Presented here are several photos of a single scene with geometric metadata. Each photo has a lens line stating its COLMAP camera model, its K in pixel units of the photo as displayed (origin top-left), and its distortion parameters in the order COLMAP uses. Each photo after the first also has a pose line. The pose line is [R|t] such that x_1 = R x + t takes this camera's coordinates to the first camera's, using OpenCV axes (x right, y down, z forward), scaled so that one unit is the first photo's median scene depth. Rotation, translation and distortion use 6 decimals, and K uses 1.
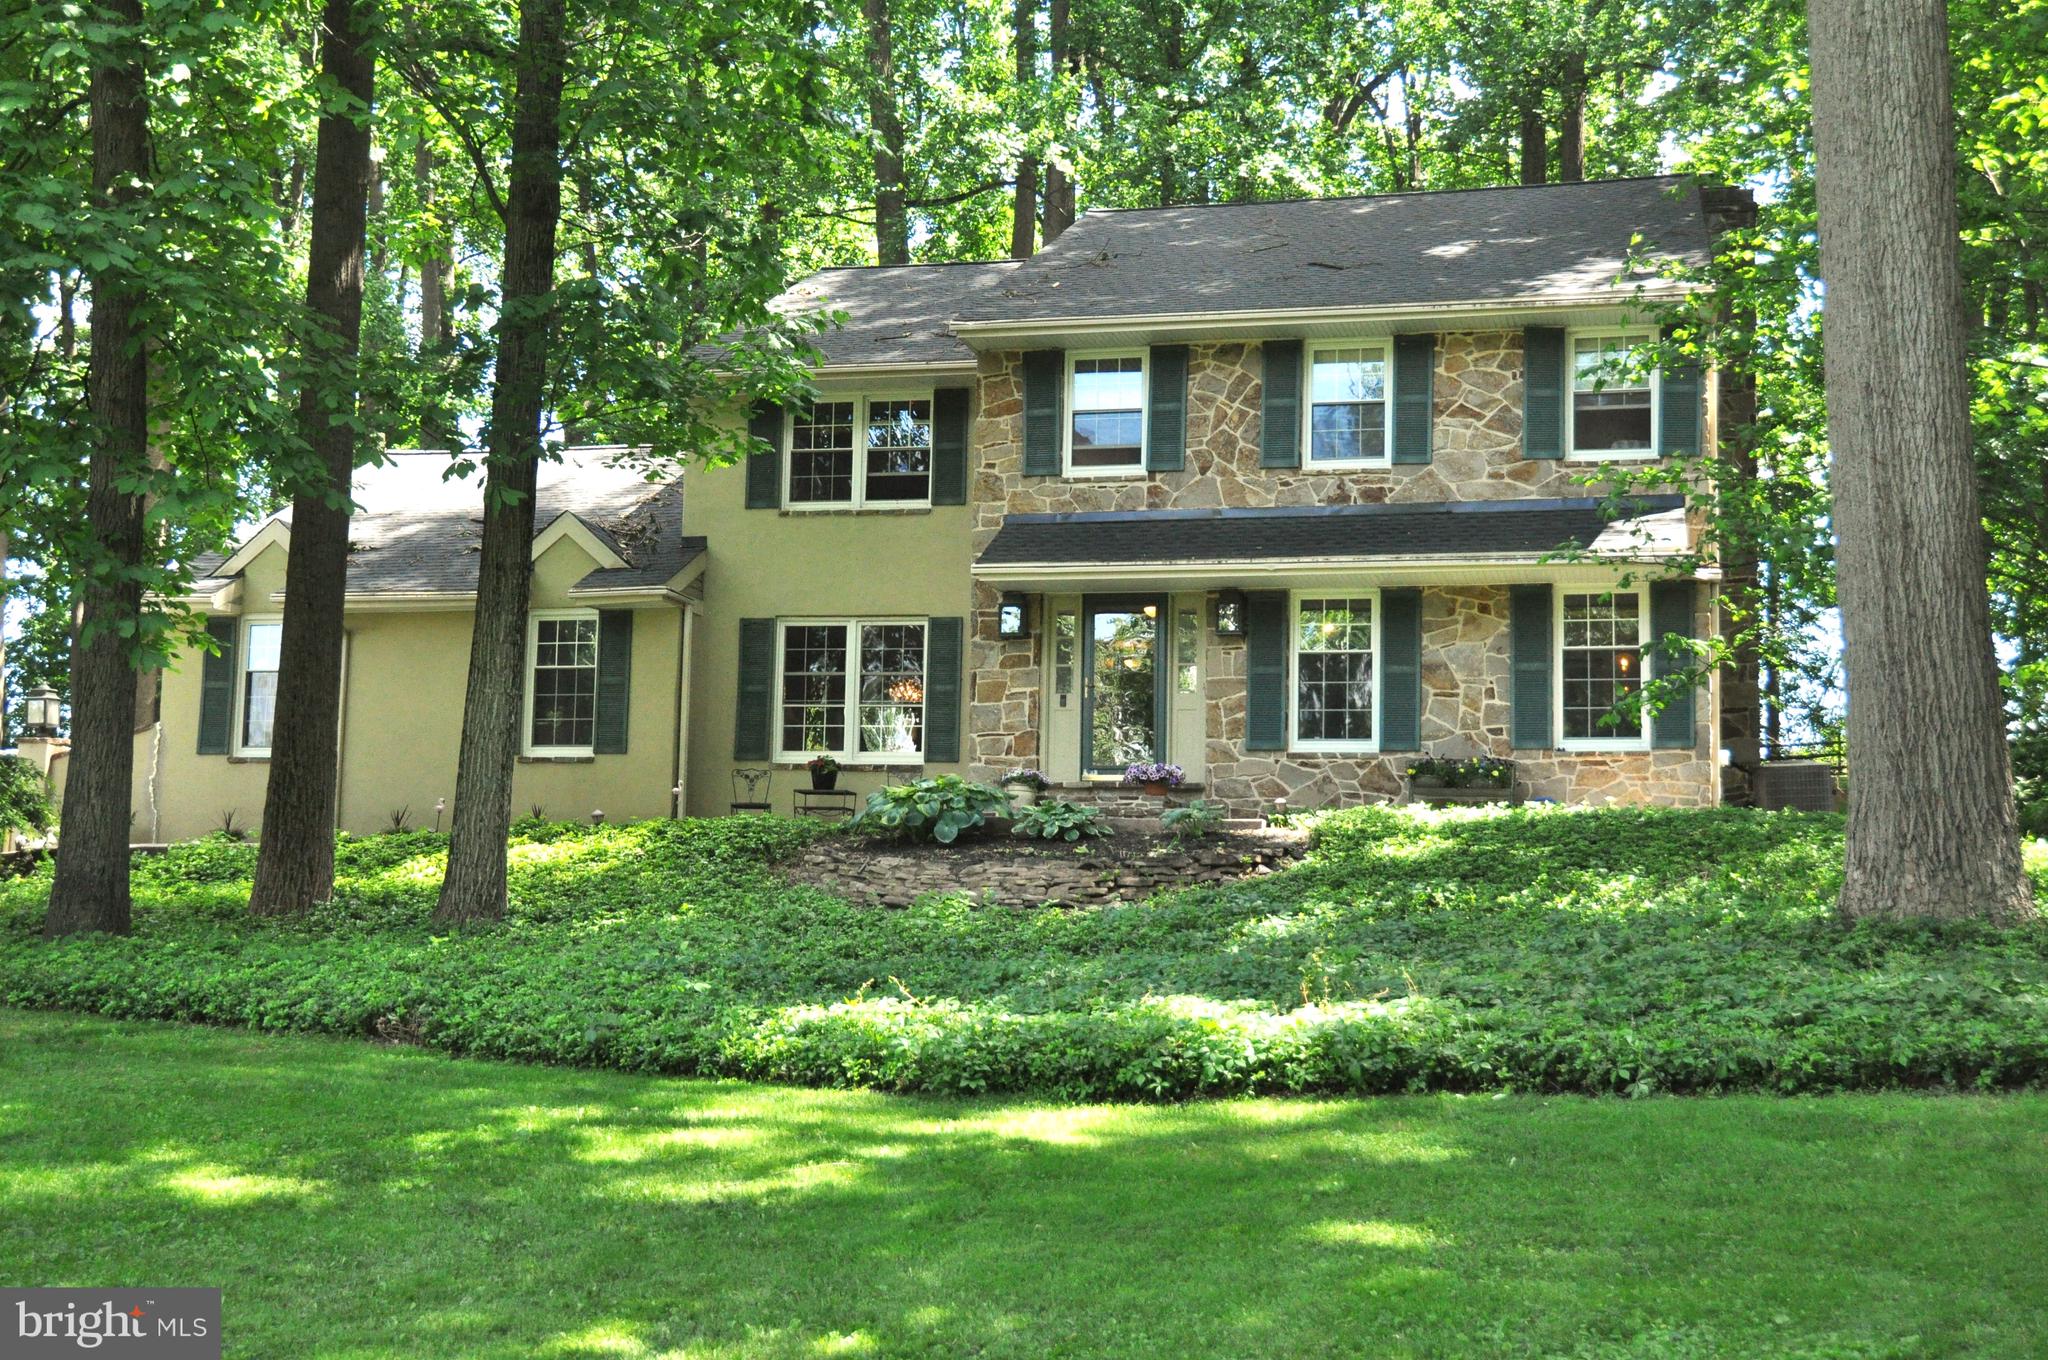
lens RADIAL K [[2390.6, 0, 1024.0], [0, 2390.6, 680.0], [0, 0, 1]] dist [0.015366, 0.231003]
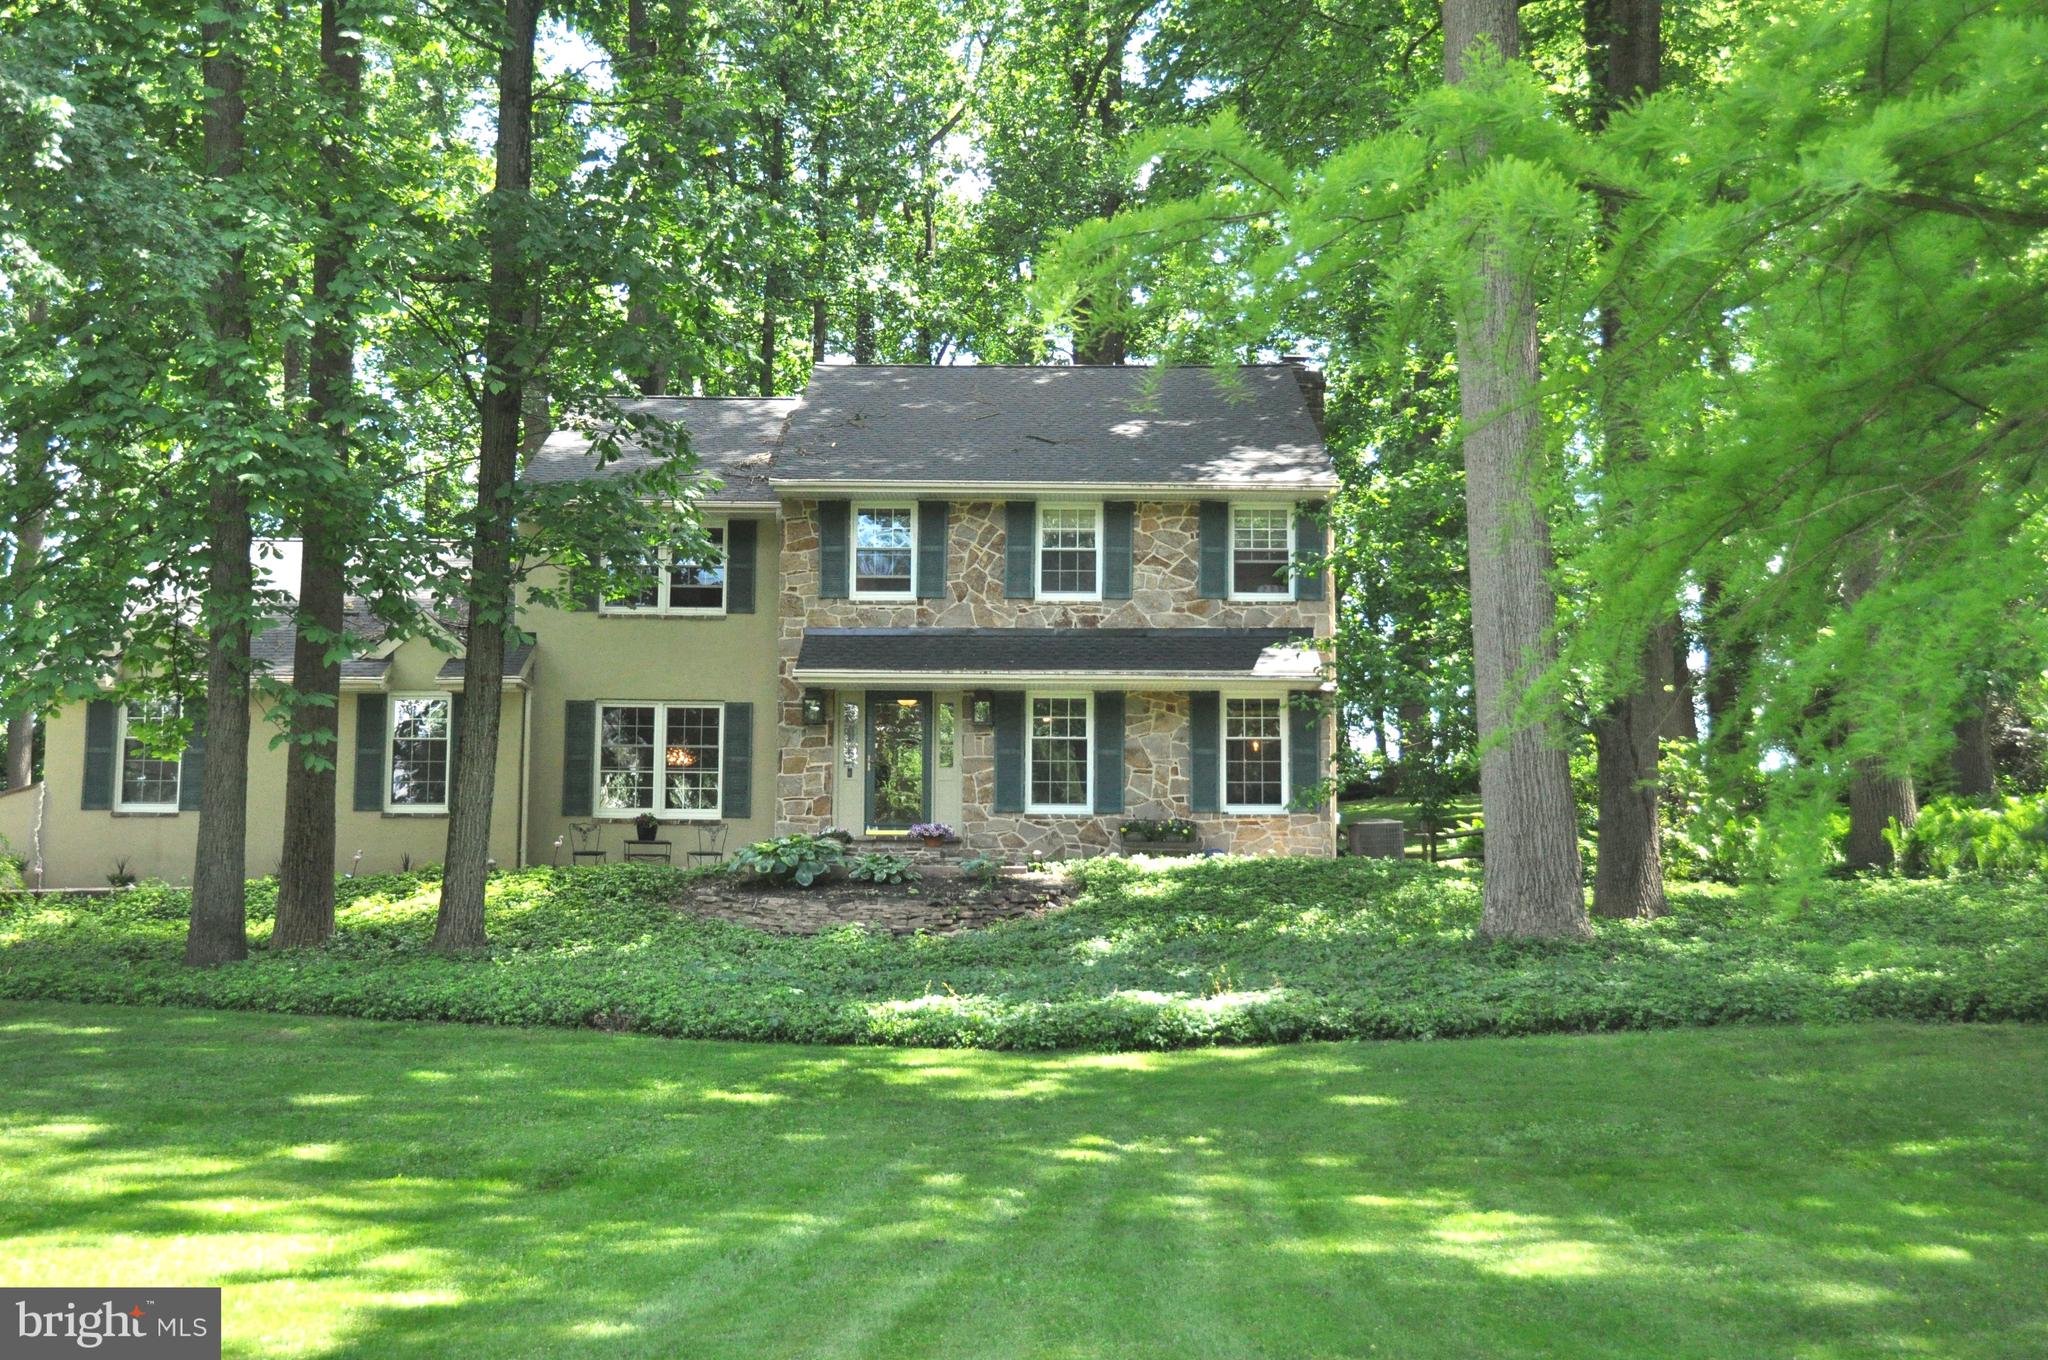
lens RADIAL K [[2390.6, 0, 1024.0], [0, 2390.6, 680.0], [0, 0, 1]] dist [0.015366, 0.231003]
pose [[0.973515, 0.013885, 0.228201, -0.195748], [-0.012585, 0.999895, -0.007150, -0.034840], [-0.228276, 0.004088, 0.973588, -0.295268]]
